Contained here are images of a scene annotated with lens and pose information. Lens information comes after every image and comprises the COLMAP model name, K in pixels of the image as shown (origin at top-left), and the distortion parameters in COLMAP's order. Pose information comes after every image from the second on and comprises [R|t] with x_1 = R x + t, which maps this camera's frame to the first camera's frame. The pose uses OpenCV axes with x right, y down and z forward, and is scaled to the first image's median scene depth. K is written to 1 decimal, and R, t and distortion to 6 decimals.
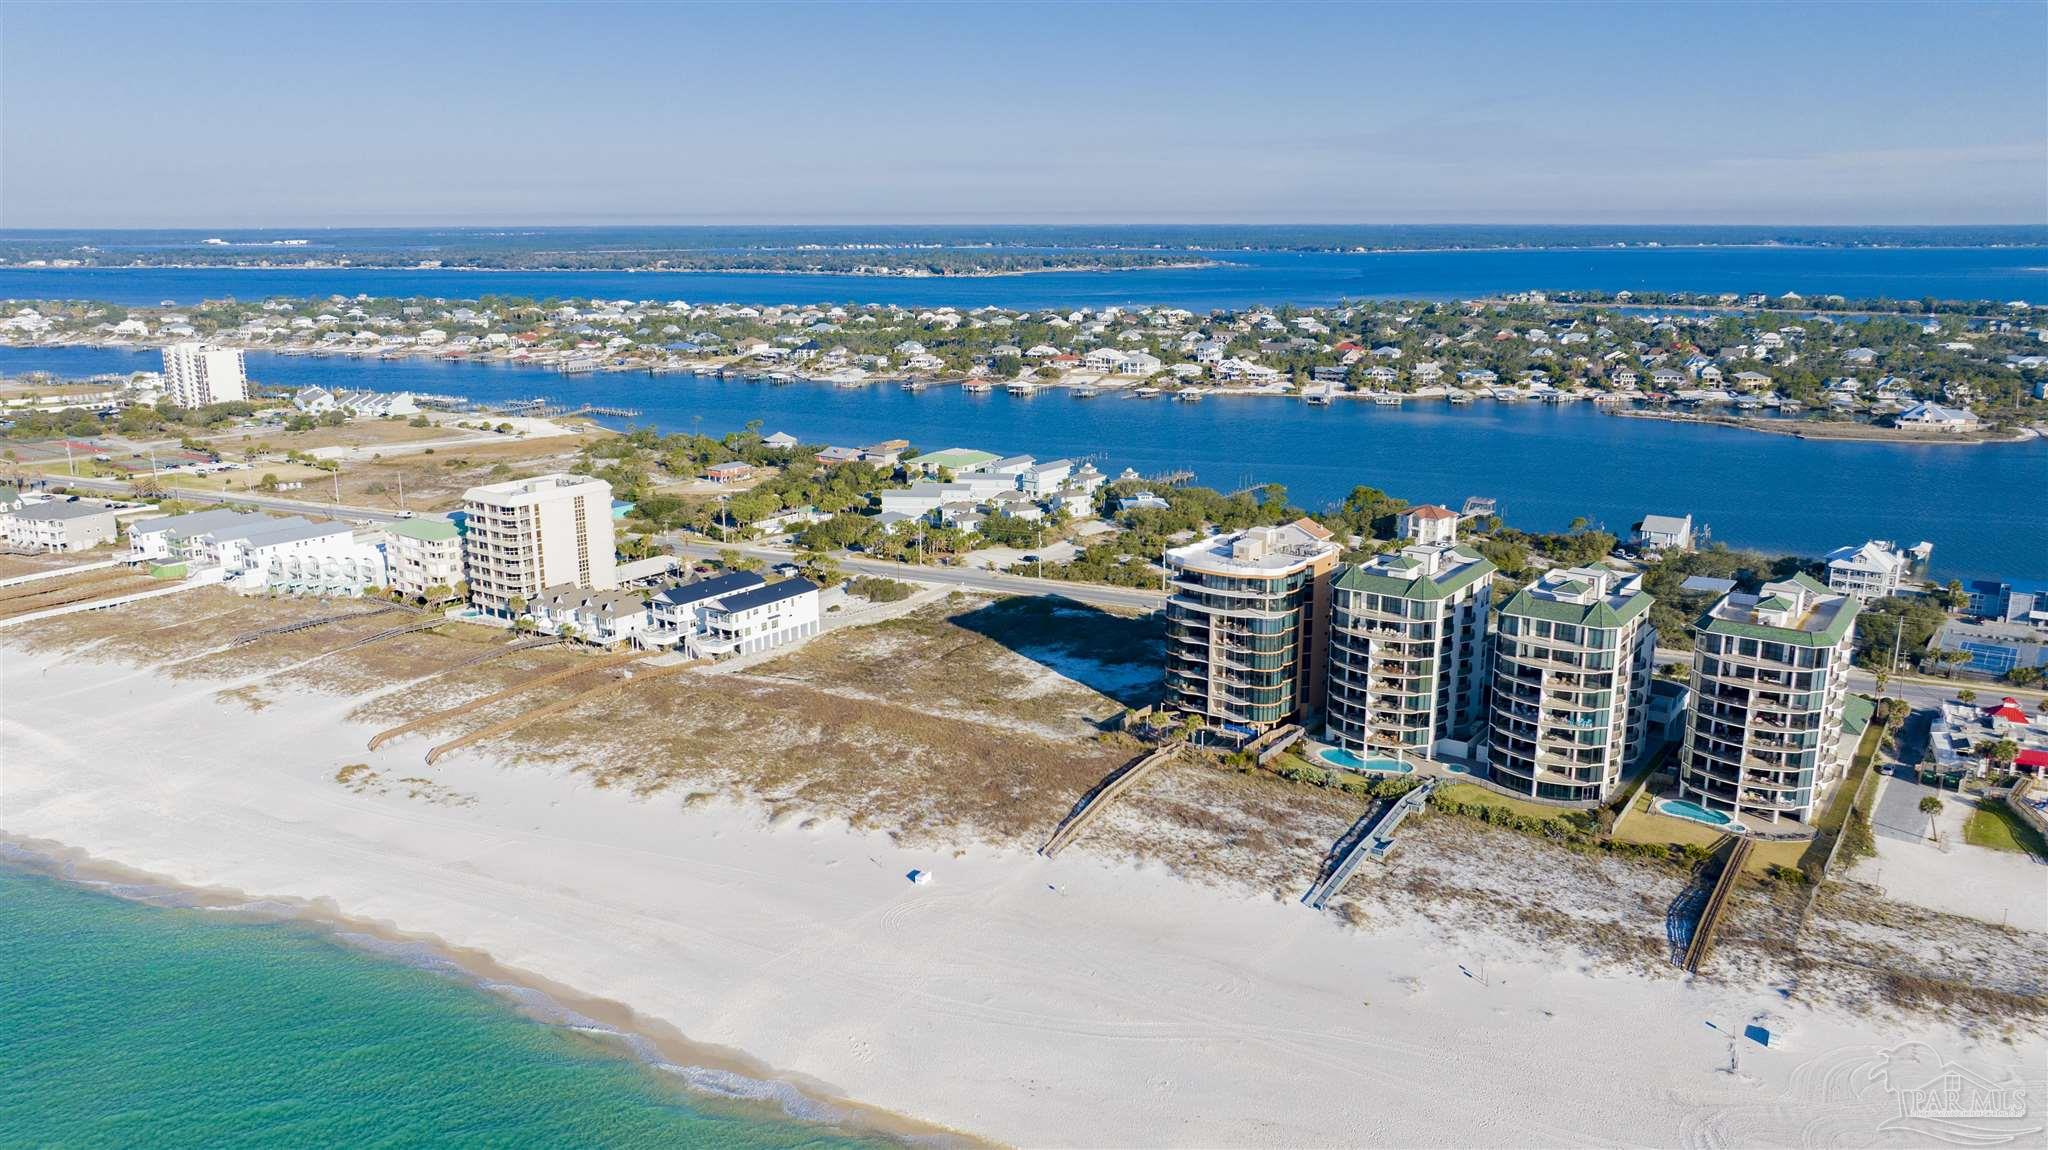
lens RADIAL K [[1424.1, 0, 1039.9], [0, 1424.1, 575.6], [0, 0, 1]] dist [-0.005463, 0.002950]
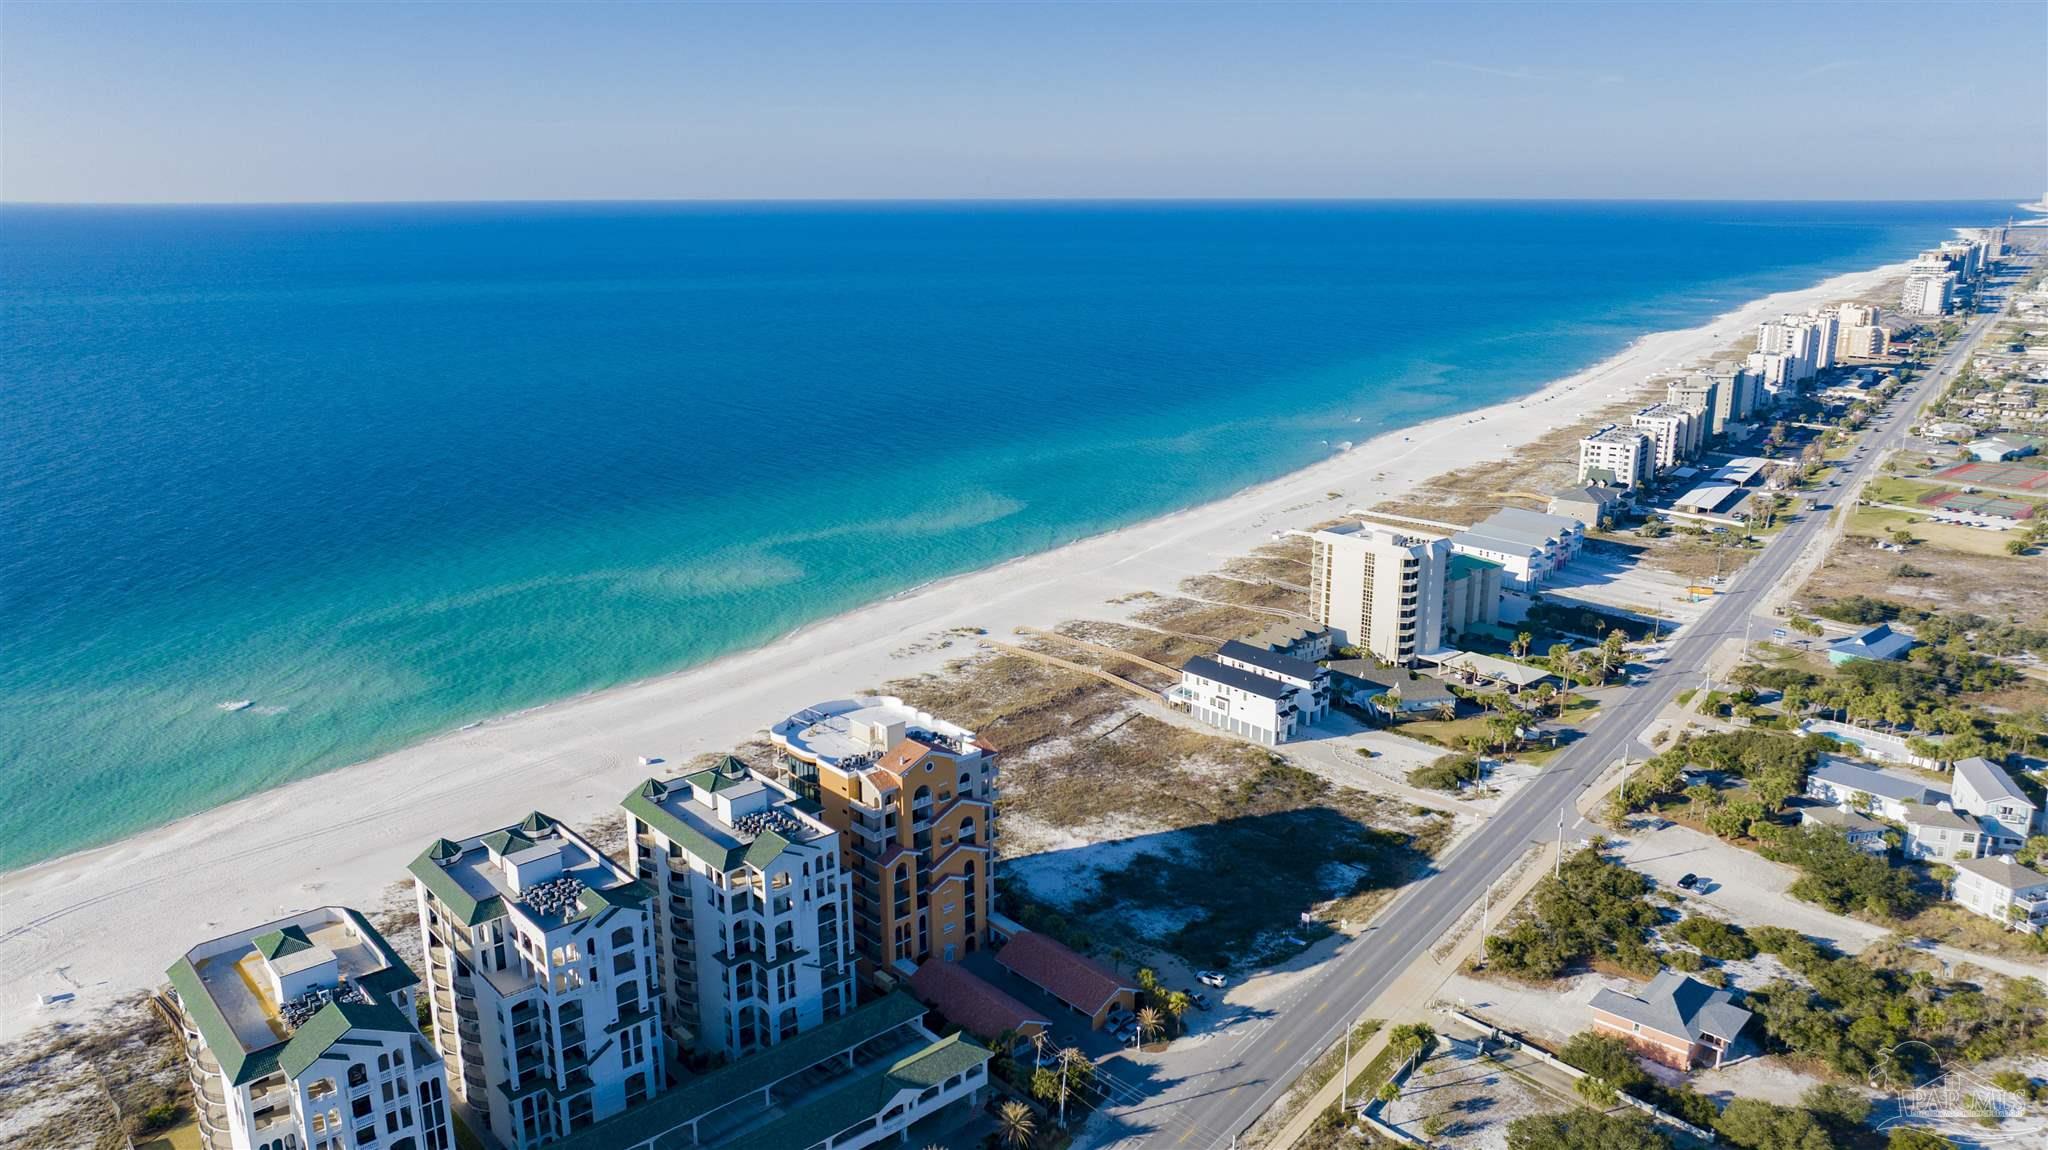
lens RADIAL K [[1424.1, 0, 1039.9], [0, 1424.1, 575.6], [0, 0, 1]] dist [-0.005463, 0.002950]
pose [[-0.223435, 0.251306, -0.941766, 0.769212], [-0.228512, 0.925760, 0.301249, -0.327203], [0.947554, 0.282514, -0.149421, 1.044148]]
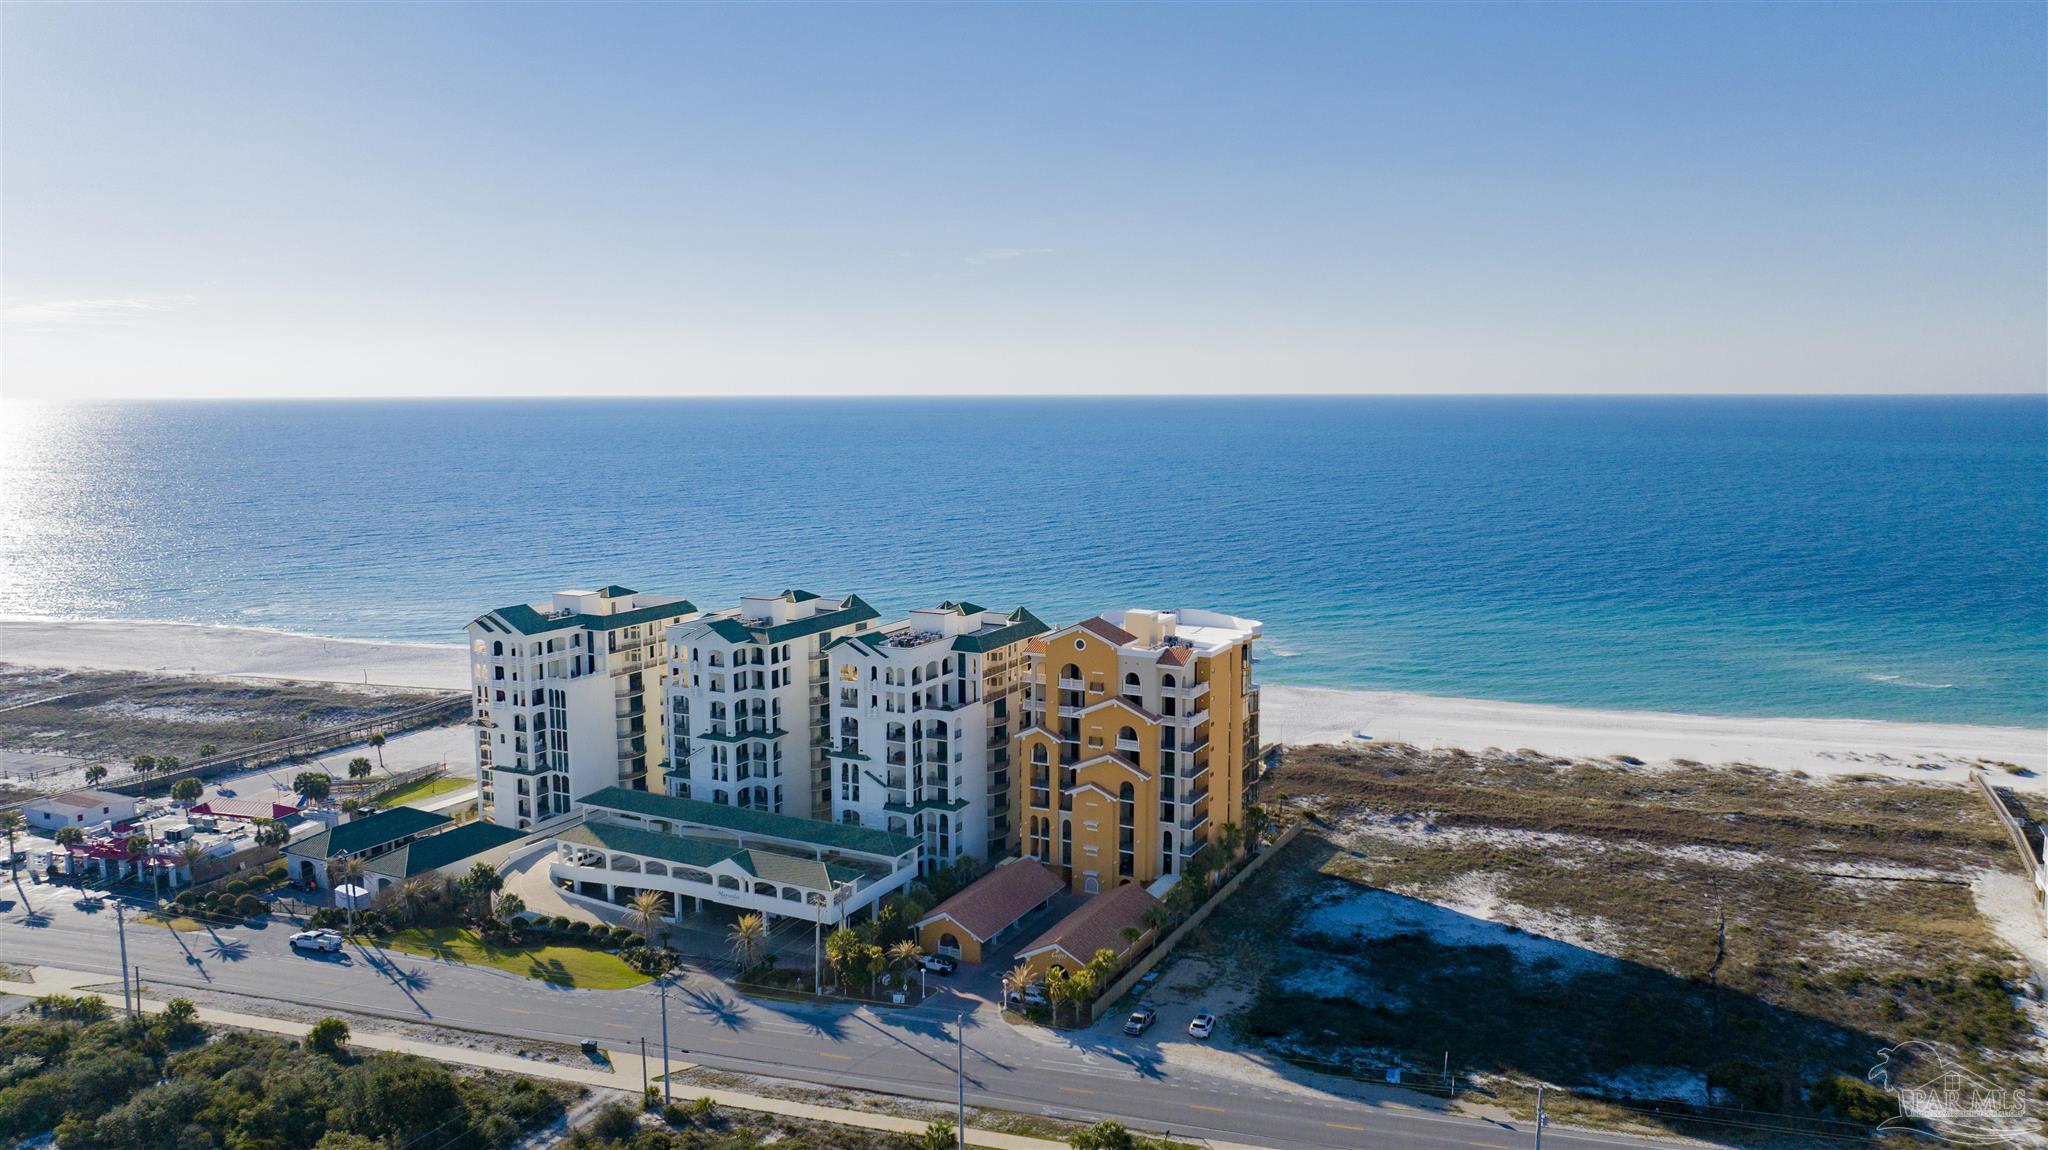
lens RADIAL K [[1424.1, 0, 1039.9], [0, 1424.1, 575.6], [0, 0, 1]] dist [-0.005463, 0.002950]
pose [[-0.989775, 0.021434, -0.141015, 0.269107], [-0.029544, 0.936396, 0.349699, -0.260410], [0.139541, 0.350290, -0.926189, 1.450622]]
